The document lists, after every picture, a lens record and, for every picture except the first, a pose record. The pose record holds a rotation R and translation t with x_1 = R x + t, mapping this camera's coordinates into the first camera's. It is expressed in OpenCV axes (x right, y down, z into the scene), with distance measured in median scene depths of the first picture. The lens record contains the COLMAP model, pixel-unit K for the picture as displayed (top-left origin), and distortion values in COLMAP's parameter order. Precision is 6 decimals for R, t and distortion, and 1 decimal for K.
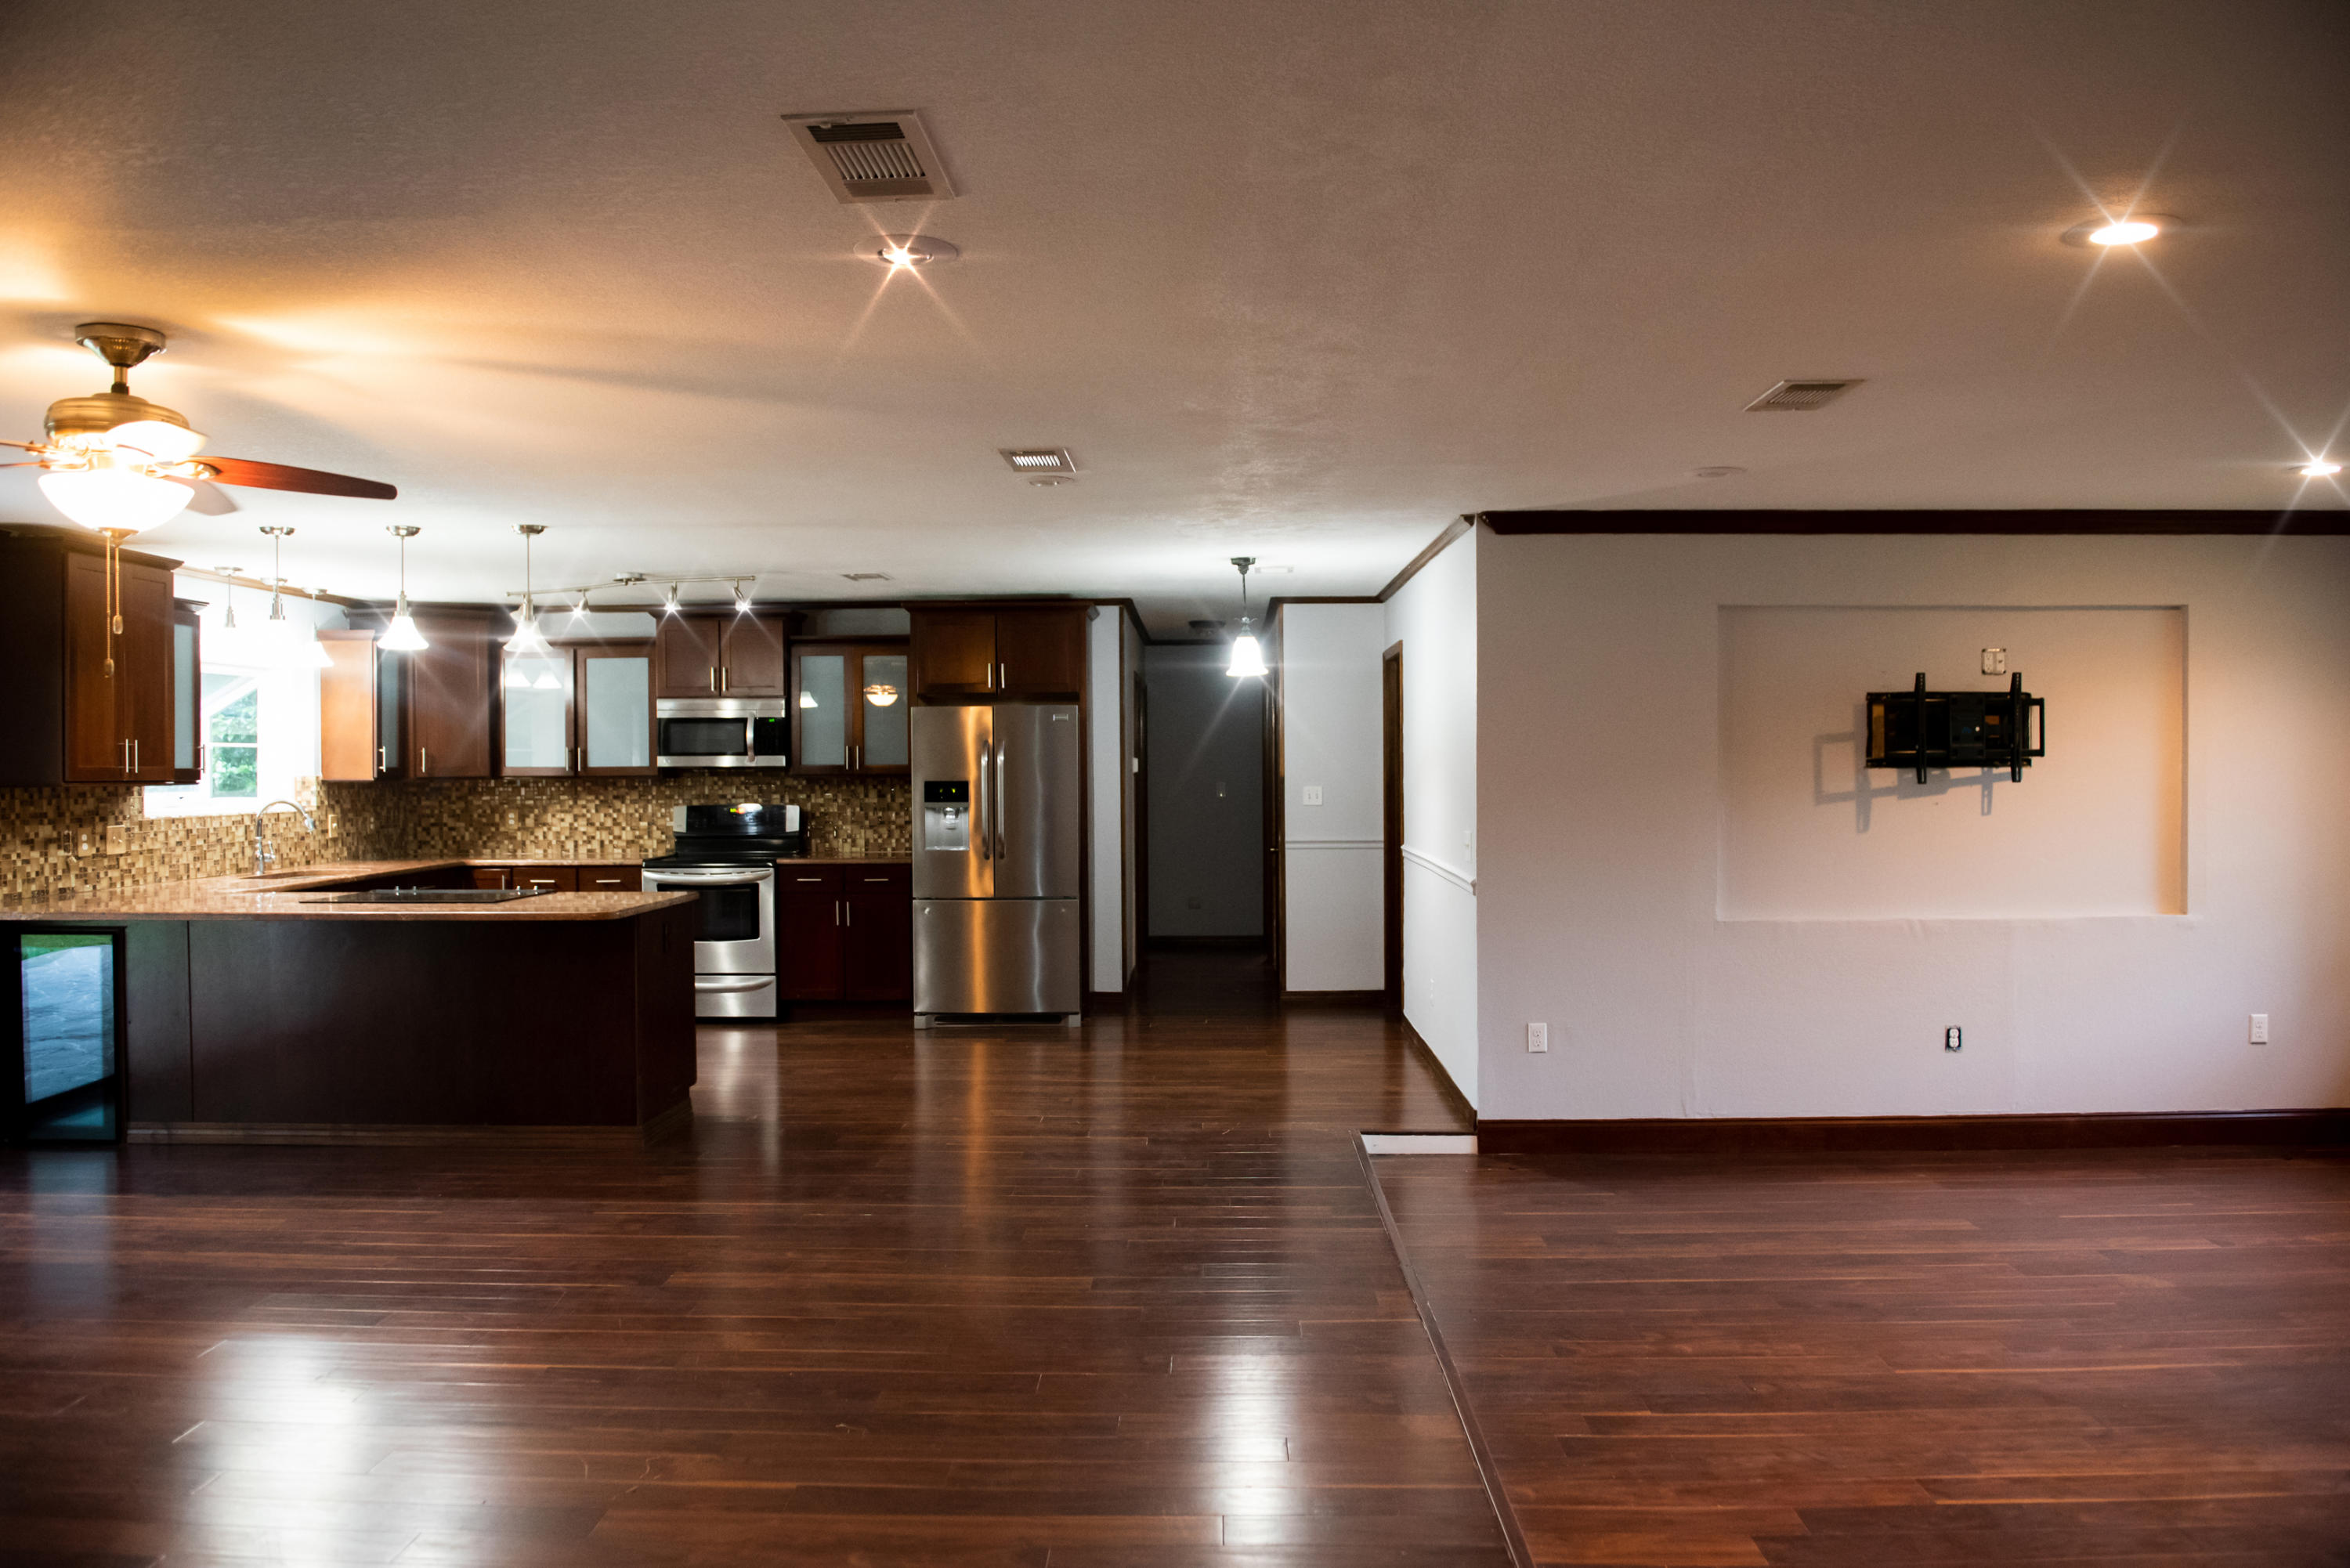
lens RADIAL K [[1640.3, 0, 1194.5], [0, 1640.3, 780.4], [0, 0, 1]] dist [-0.055723, -0.004346]
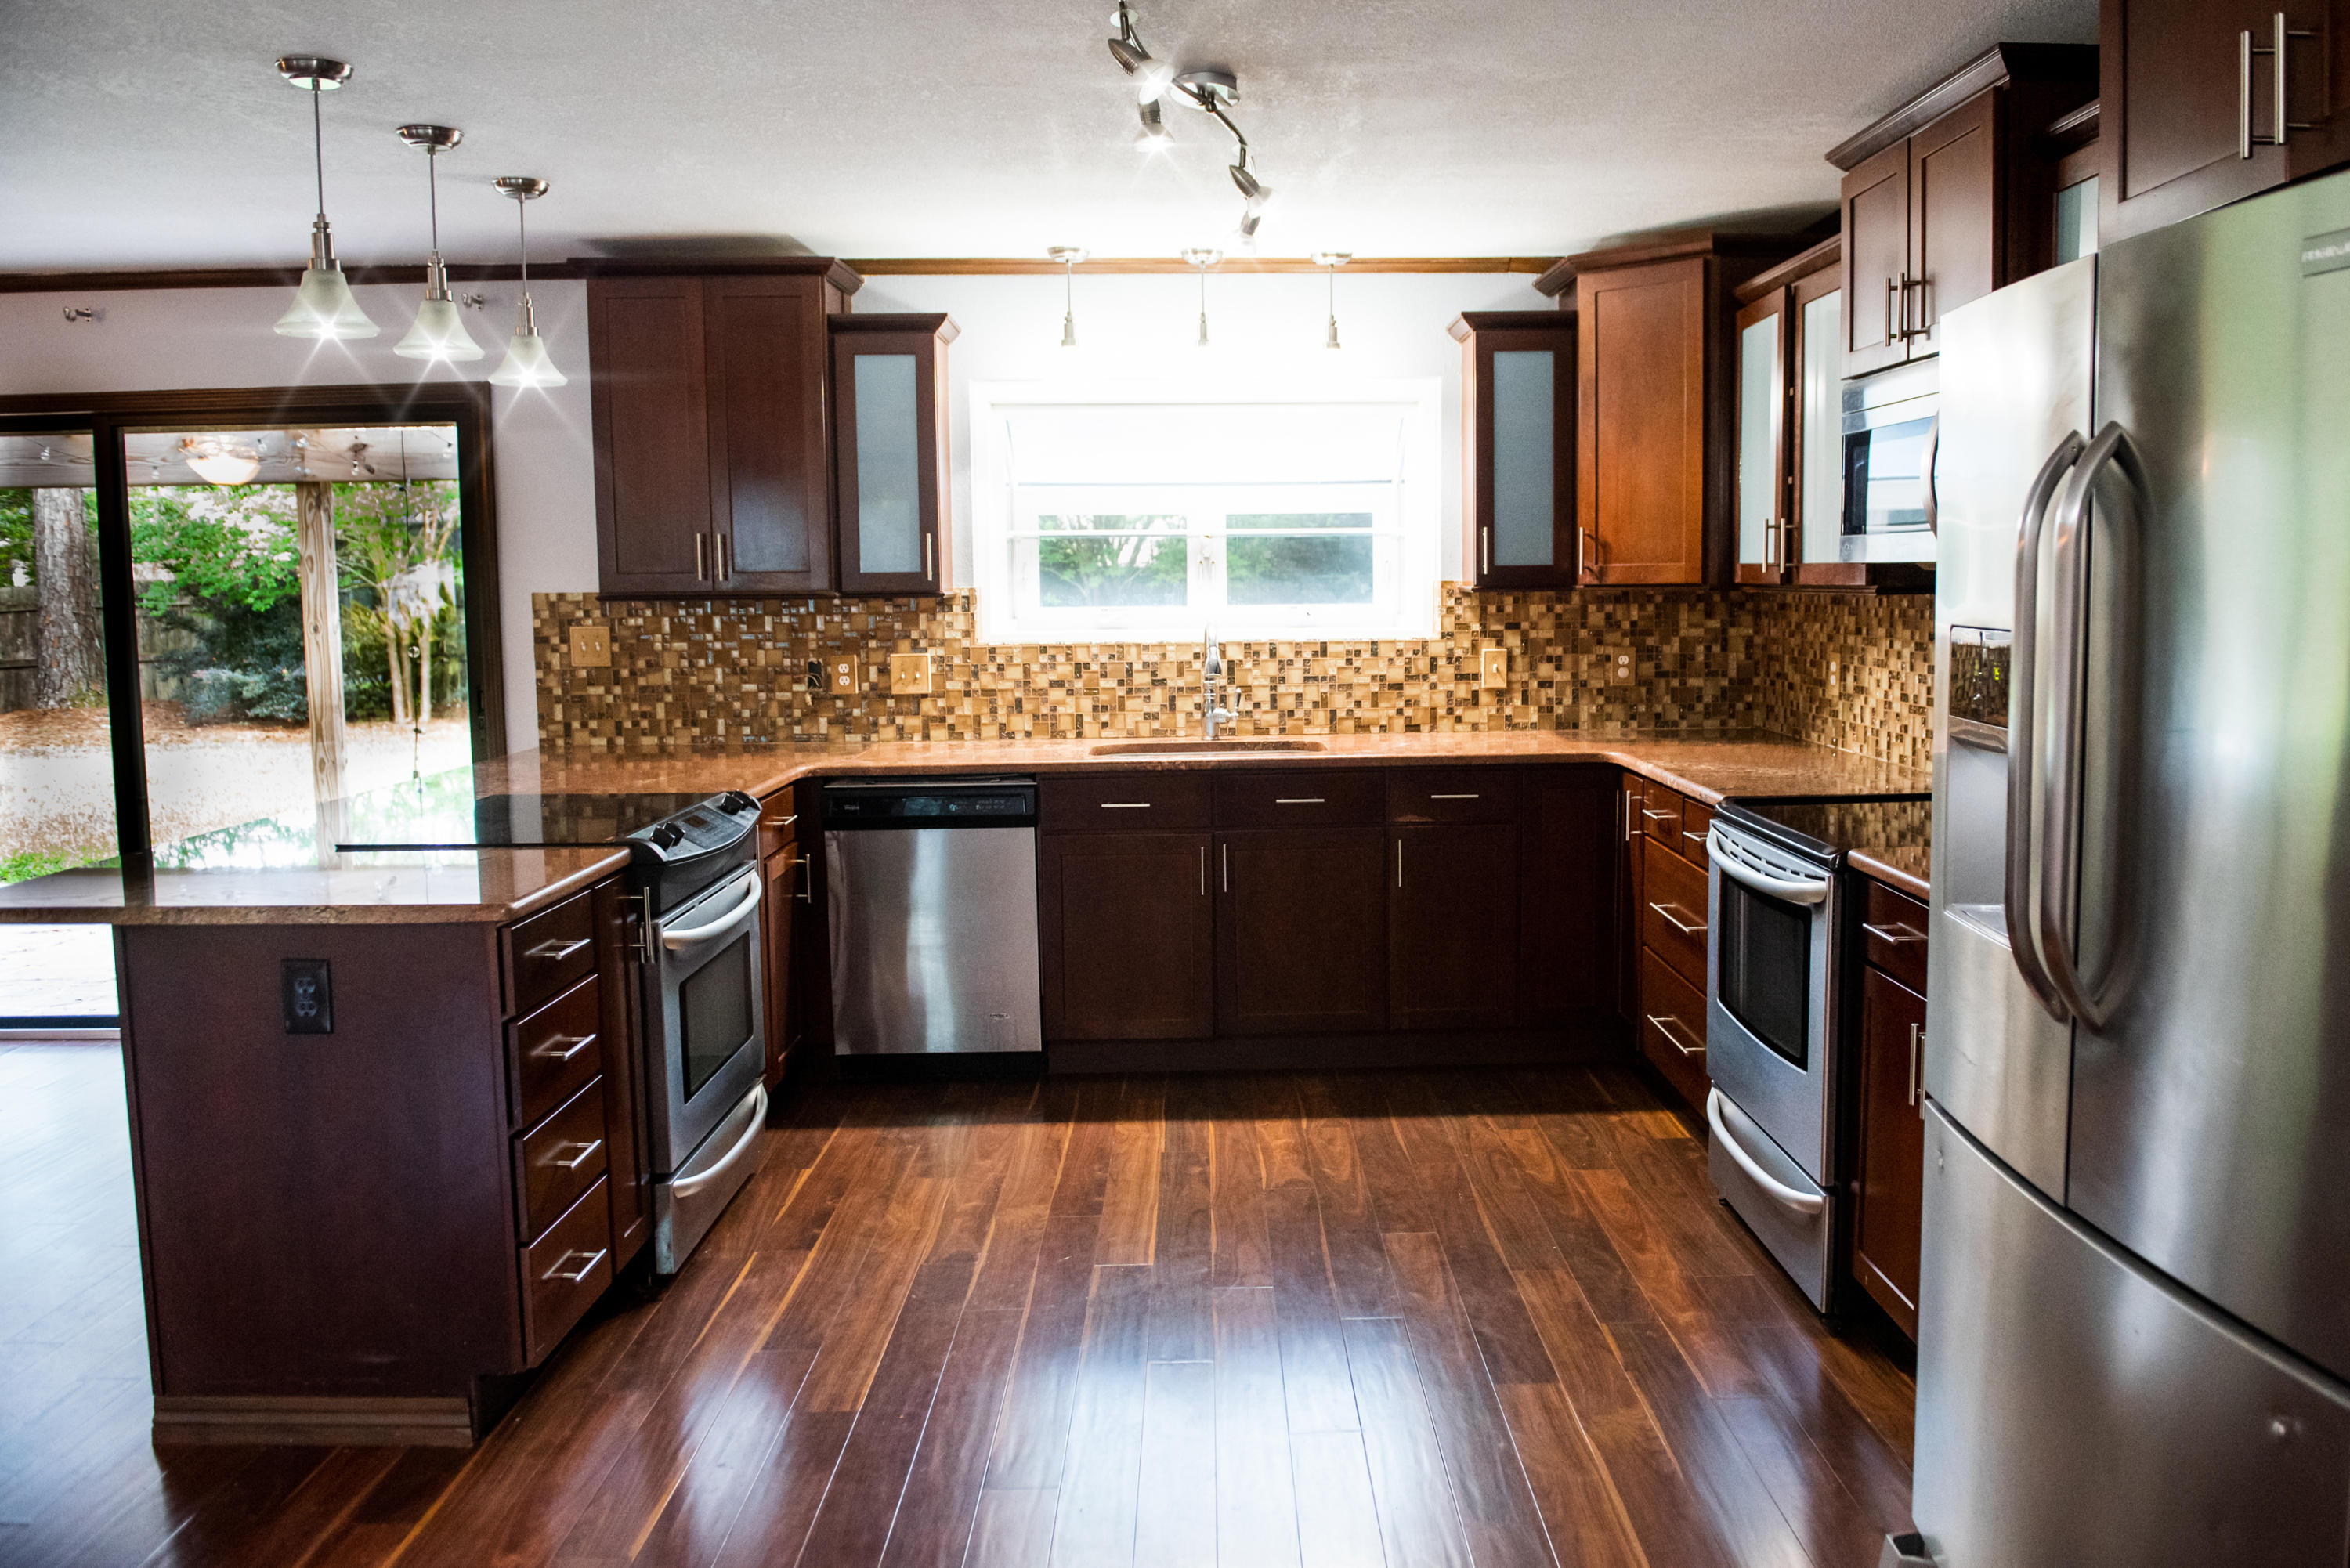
lens RADIAL K [[1742.4, 0, 1267.2], [0, 1742.4, 753.0], [0, 0, 1]] dist [-0.056390, -0.002355]
pose [[0.061603, 0.106630, -0.992389, 0.082911], [0.000104, 0.994276, 0.106839, -0.008236], [0.998101, -0.006685, 0.061239, 0.935101]]
